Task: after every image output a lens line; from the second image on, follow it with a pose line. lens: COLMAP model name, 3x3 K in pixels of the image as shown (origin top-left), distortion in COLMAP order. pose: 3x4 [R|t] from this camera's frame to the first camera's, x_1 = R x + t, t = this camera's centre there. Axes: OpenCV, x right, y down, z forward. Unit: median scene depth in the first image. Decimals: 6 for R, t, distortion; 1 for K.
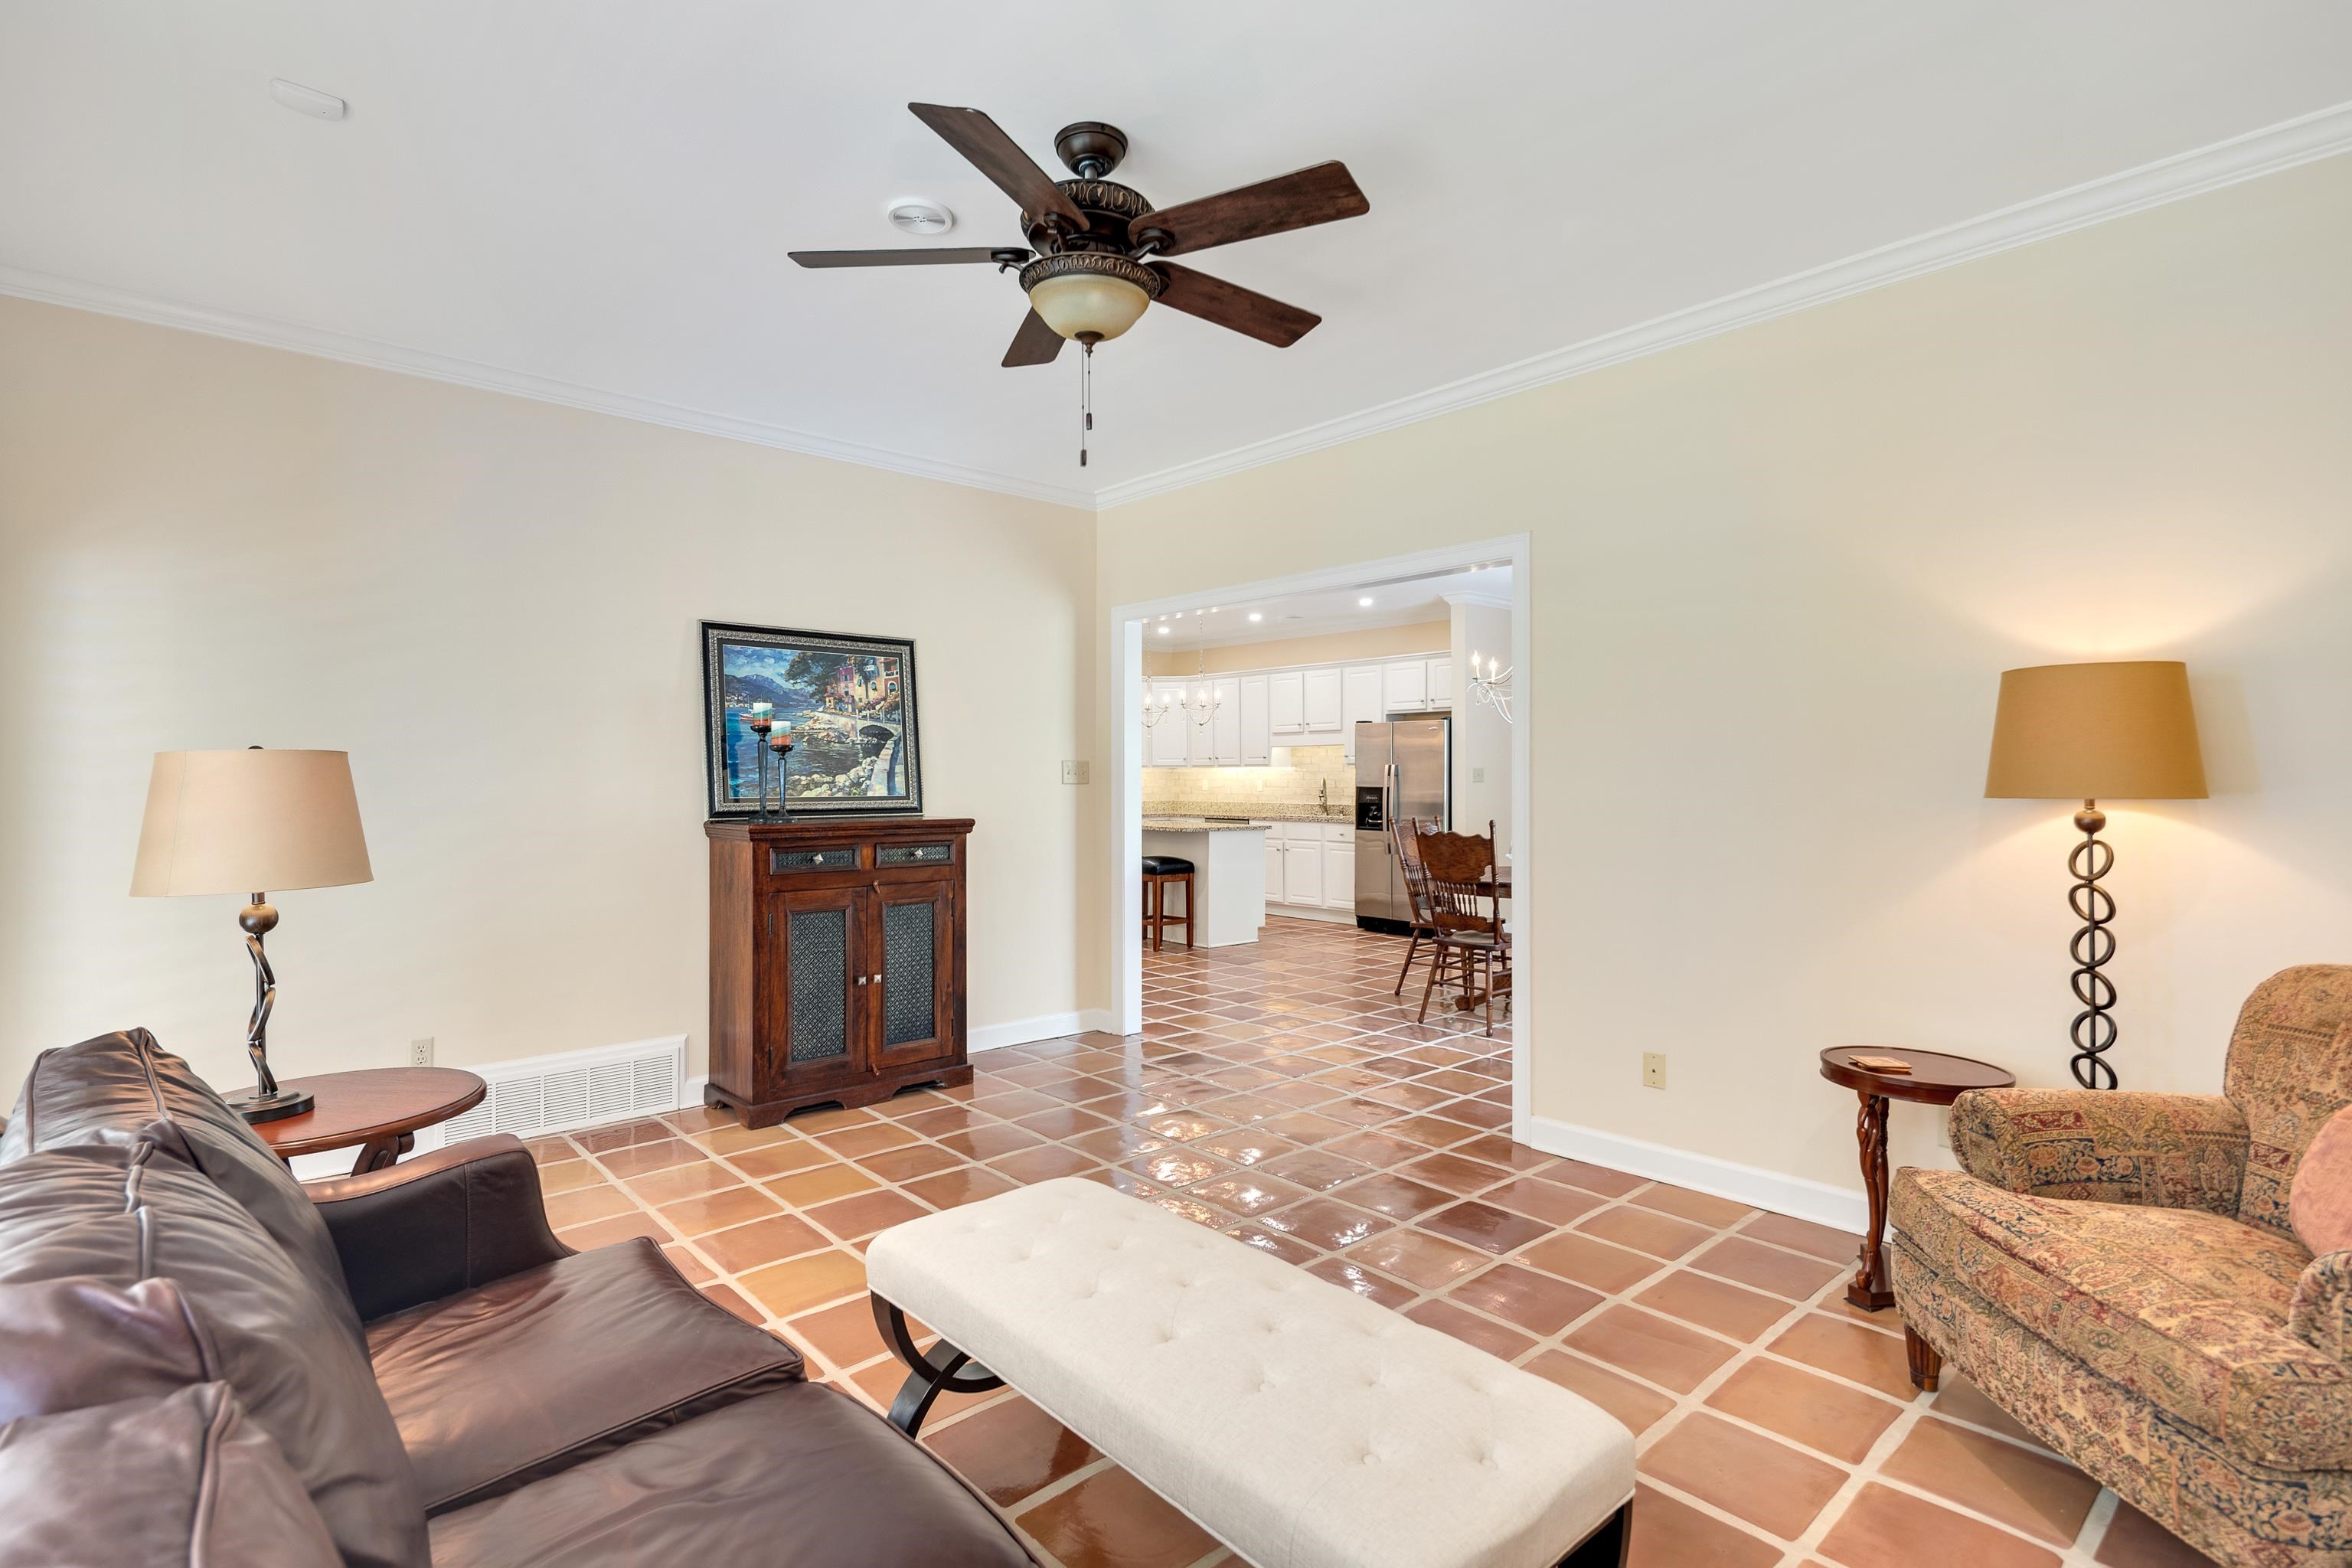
lens RADIAL K [[1130.7, 0, 1178.6], [0, 1130.7, 795.5], [0, 0, 1]] dist [-0.001596, -0.000488]
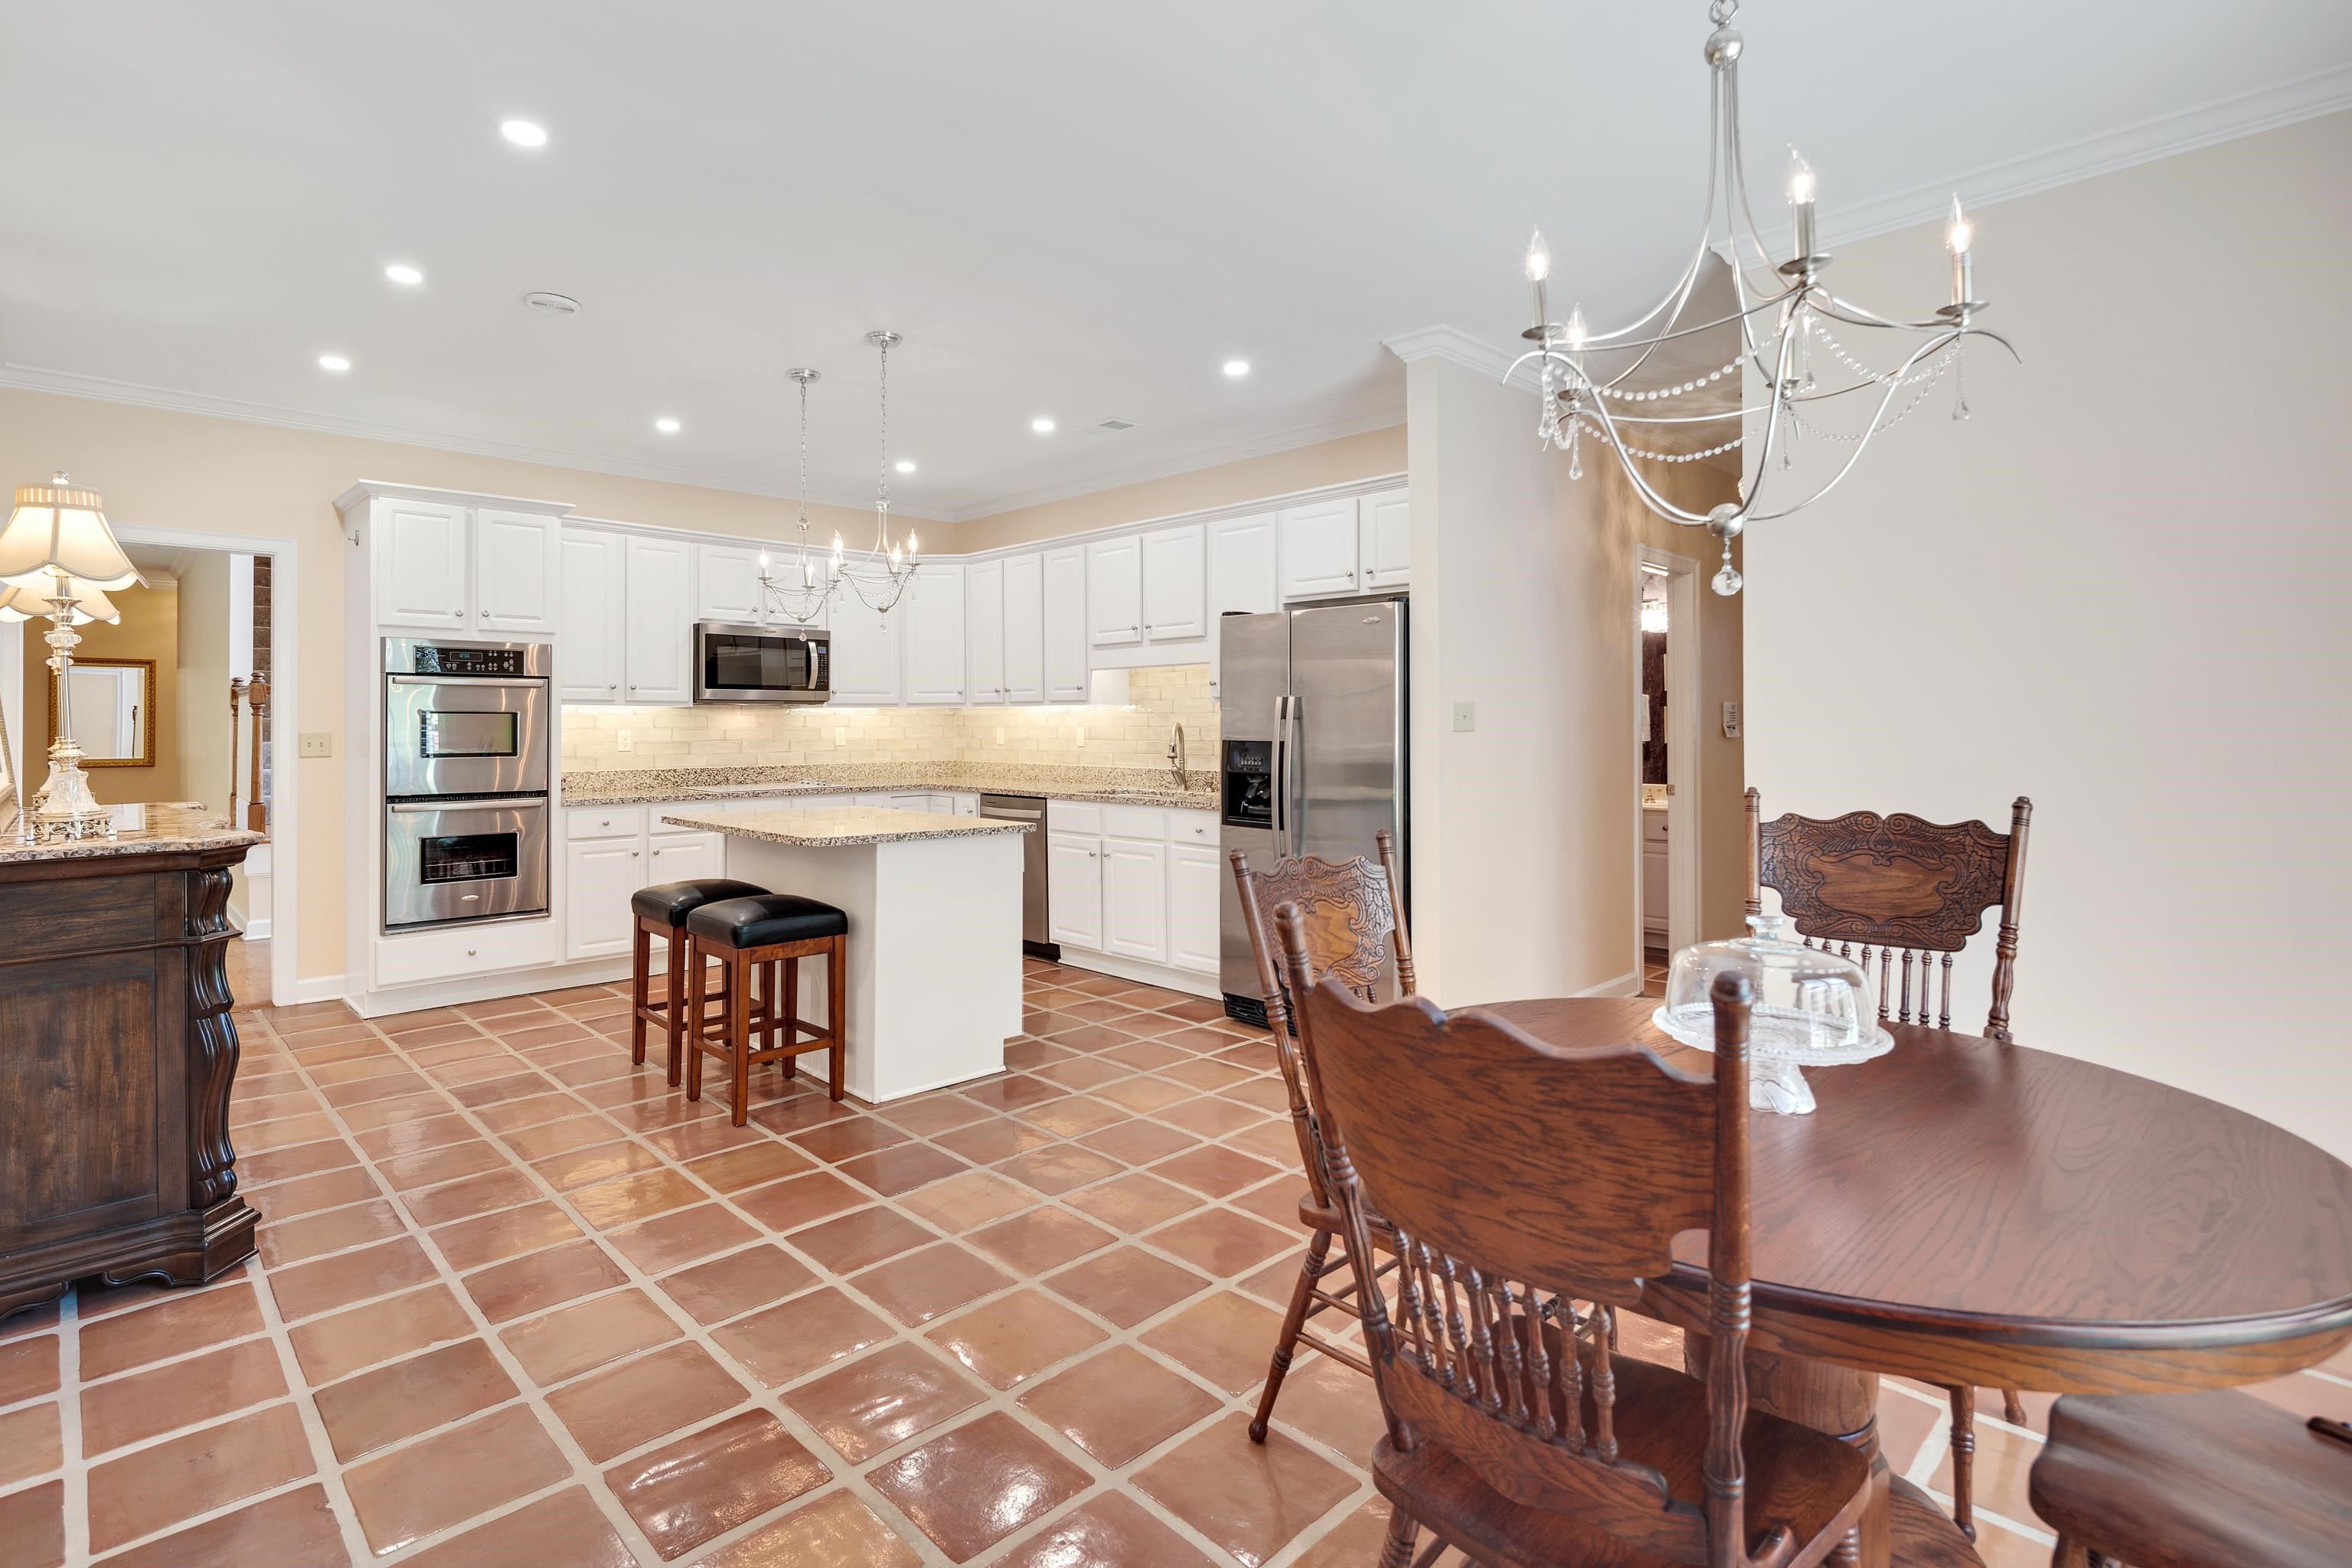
lens RADIAL K [[1130.7, 0, 1151.1], [0, 1130.7, 718.9], [0, 0, 1]] dist [-0.001596, -0.000488]
pose [[0.999641, 0.000403, 0.026807, 0.109656], [0.000214, 0.999735, -0.023032, -0.005364], [-0.026809, 0.023029, 0.999375, 0.483320]]
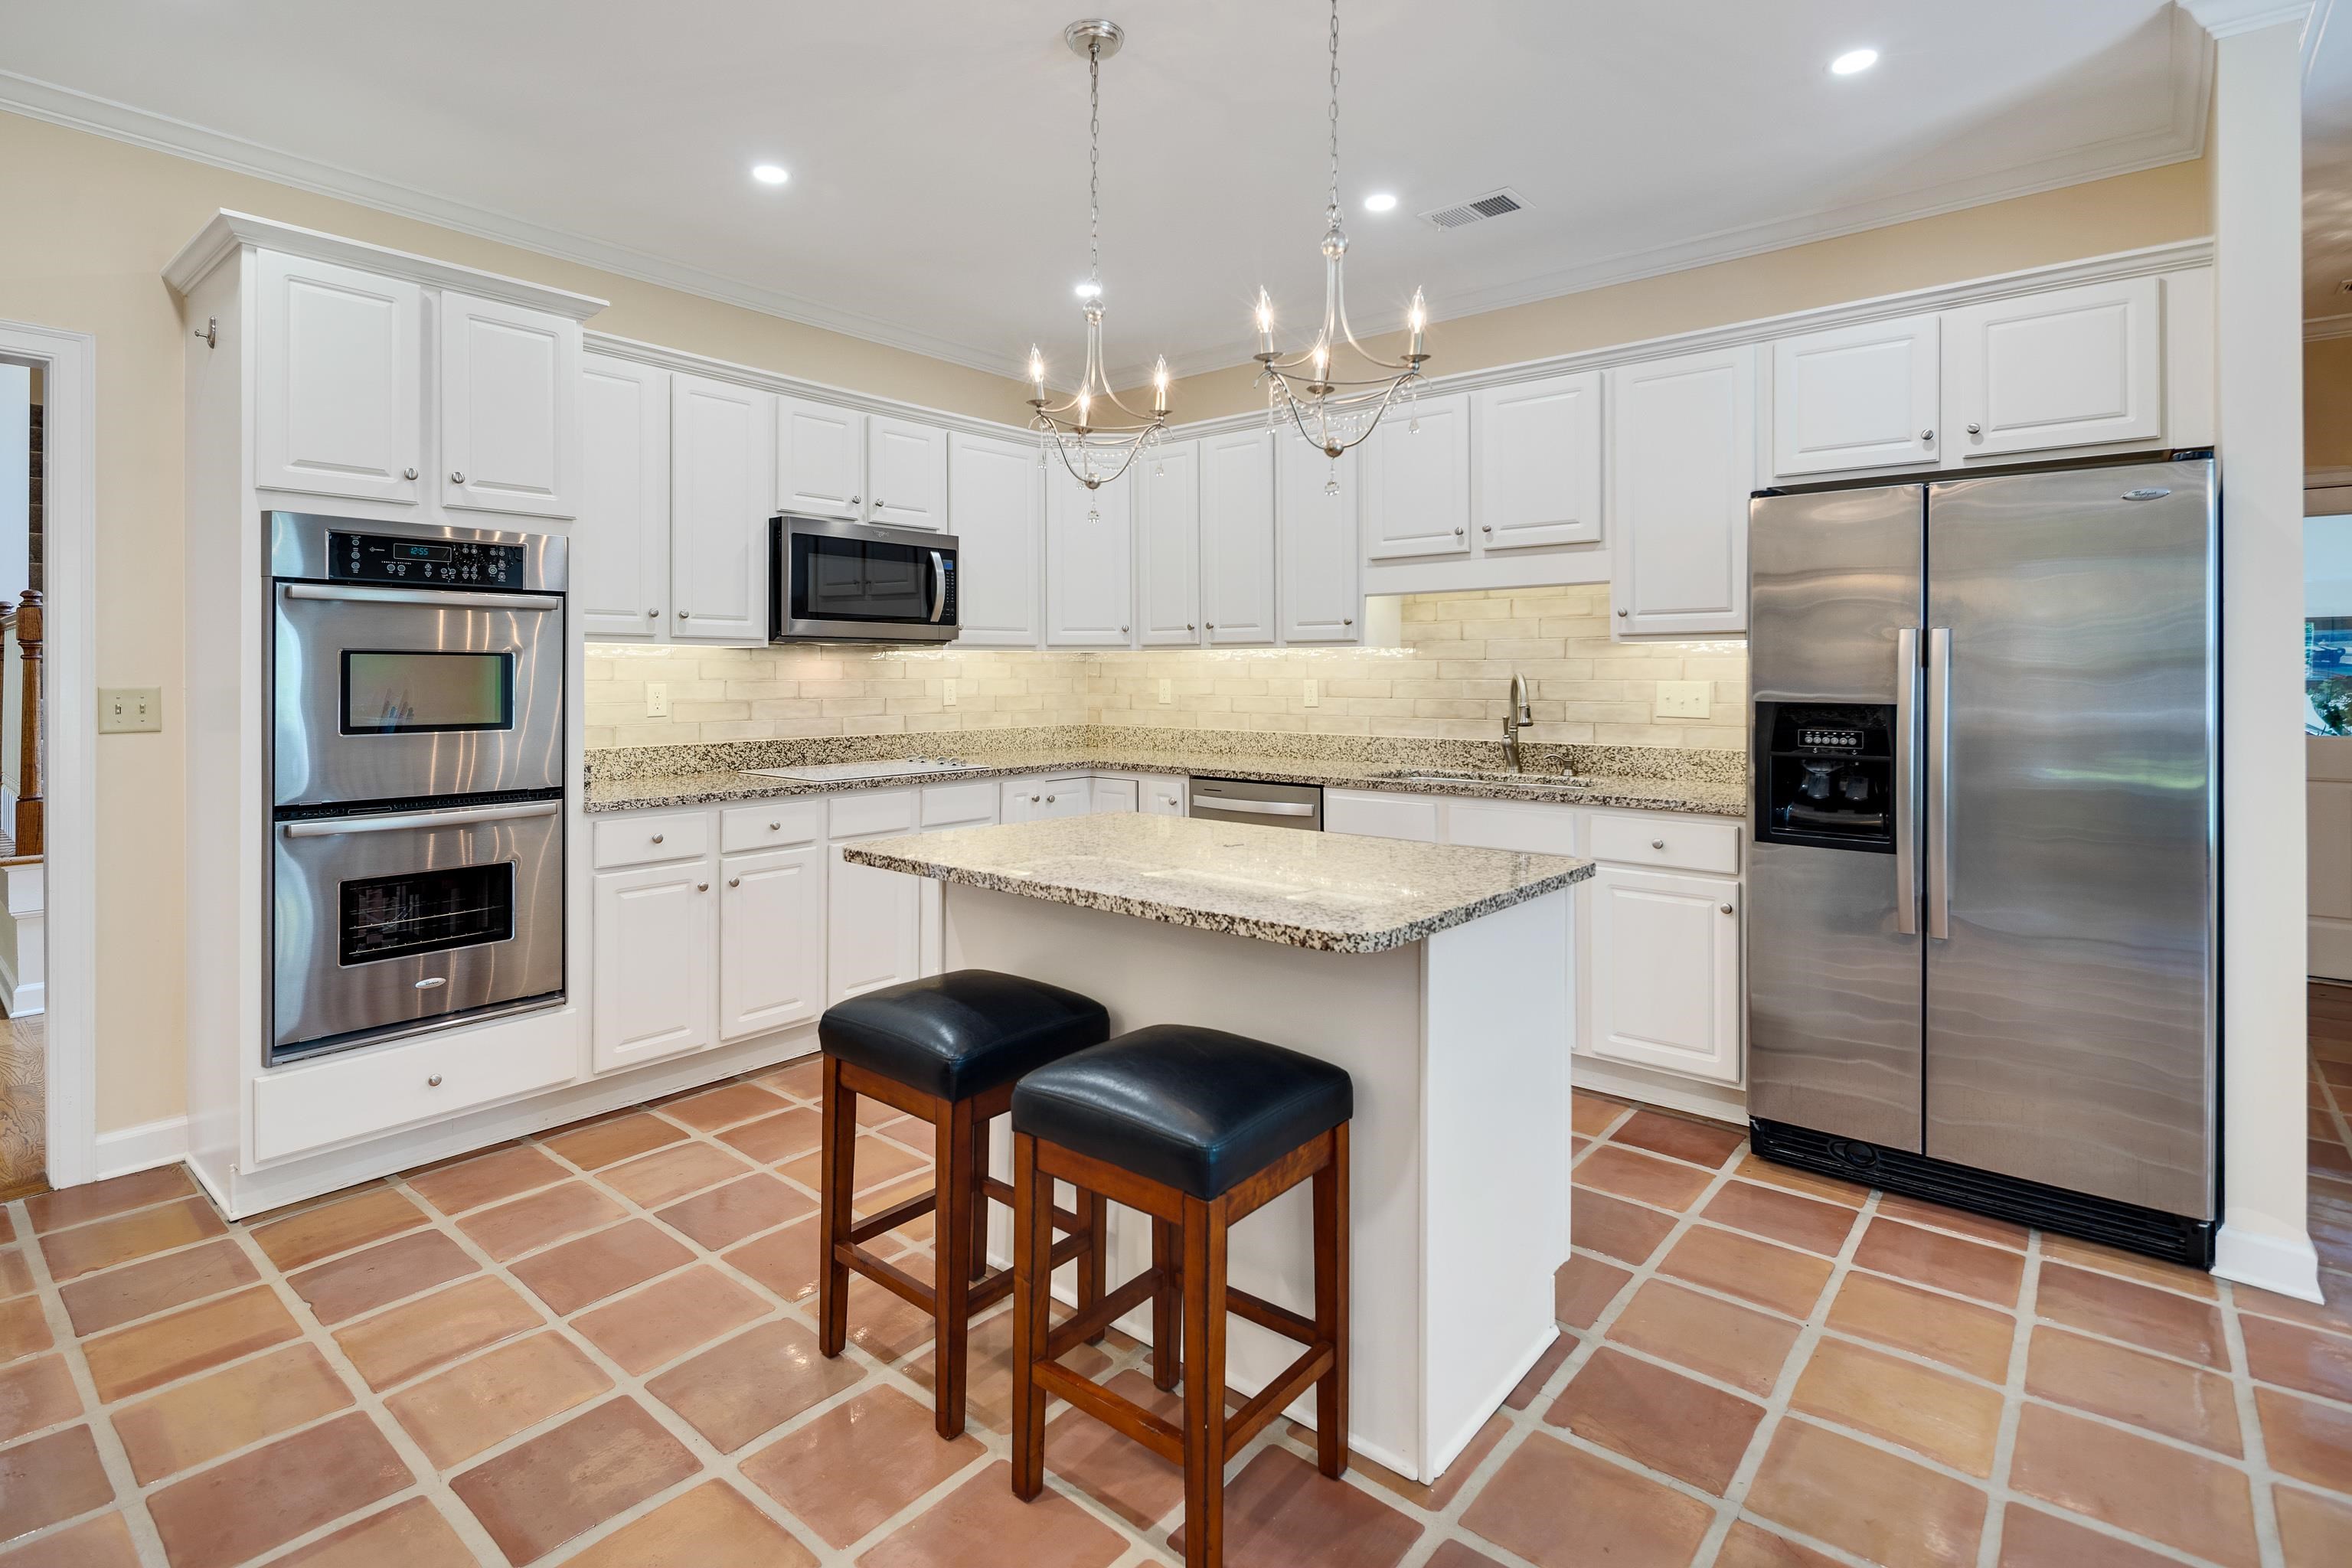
lens RADIAL K [[1130.7, 0, 1159.3], [0, 1130.7, 674.5], [0, 0, 1]] dist [-0.001596, -0.000488]
pose [[0.991869, 0.001565, 0.127254, -0.043435], [0.000901, 0.999813, -0.019313, -0.008954], [-0.127261, 0.019271, 0.991682, 0.703016]]
